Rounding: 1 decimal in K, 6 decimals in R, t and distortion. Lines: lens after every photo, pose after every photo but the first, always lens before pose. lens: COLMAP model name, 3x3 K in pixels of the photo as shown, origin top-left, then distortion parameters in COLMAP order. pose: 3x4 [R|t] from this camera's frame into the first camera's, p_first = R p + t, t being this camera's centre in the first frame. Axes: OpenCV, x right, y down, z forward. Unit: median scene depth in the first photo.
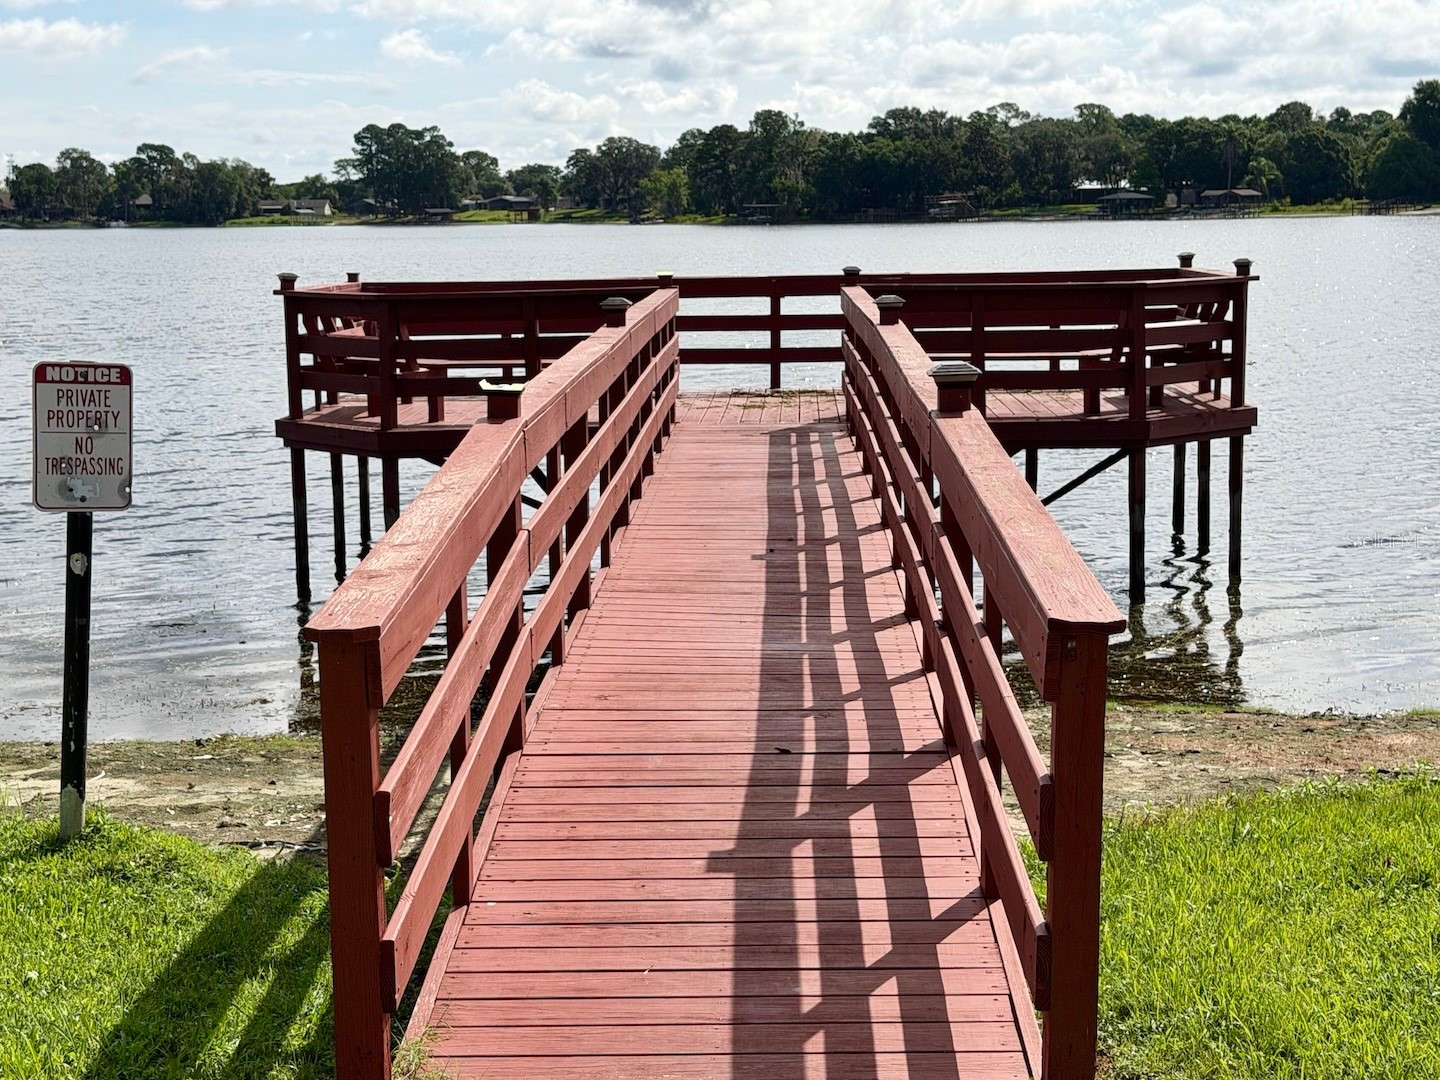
lens RADIAL K [[2308.2, 0, 720.5], [0, 2308.2, 540.7], [0, 0, 1]] dist [0.111568, 0.000000]
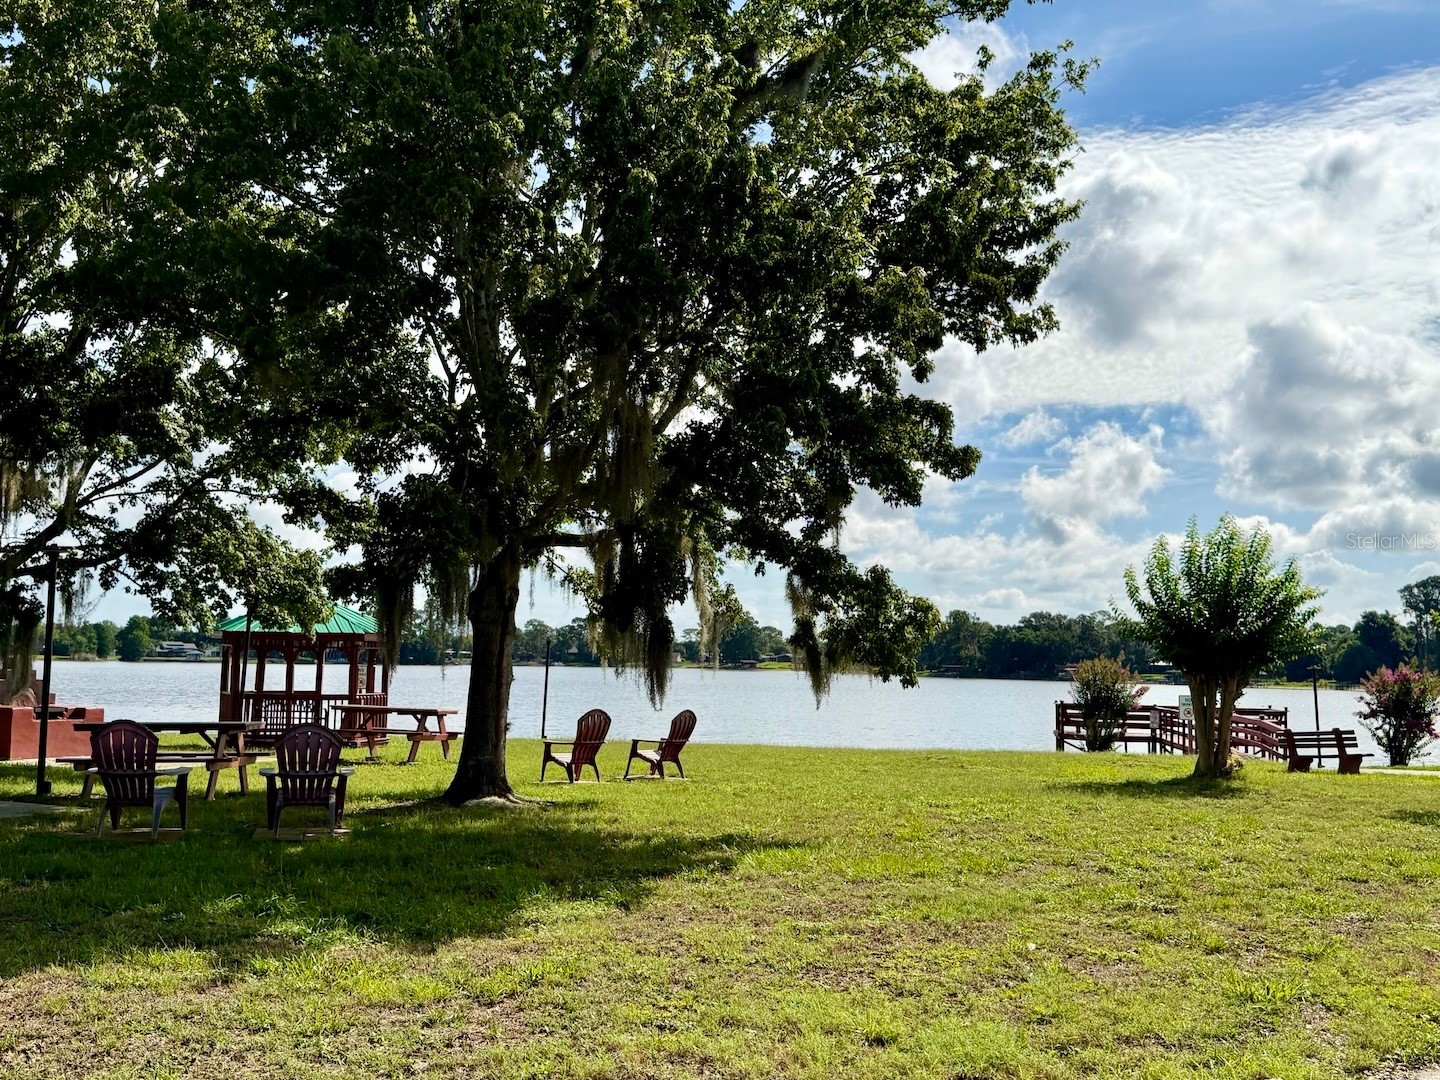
lens RADIAL K [[1579.5, 0, 716.4], [0, 1579.5, 541.6], [0, 0, 1]] dist [0.145528, 0.000000]
pose [[0.994337, 0.027170, -0.102739, -0.034848], [-0.048624, 0.975951, -0.212499, 0.017877], [0.094494, 0.216291, 0.971745, -0.139195]]
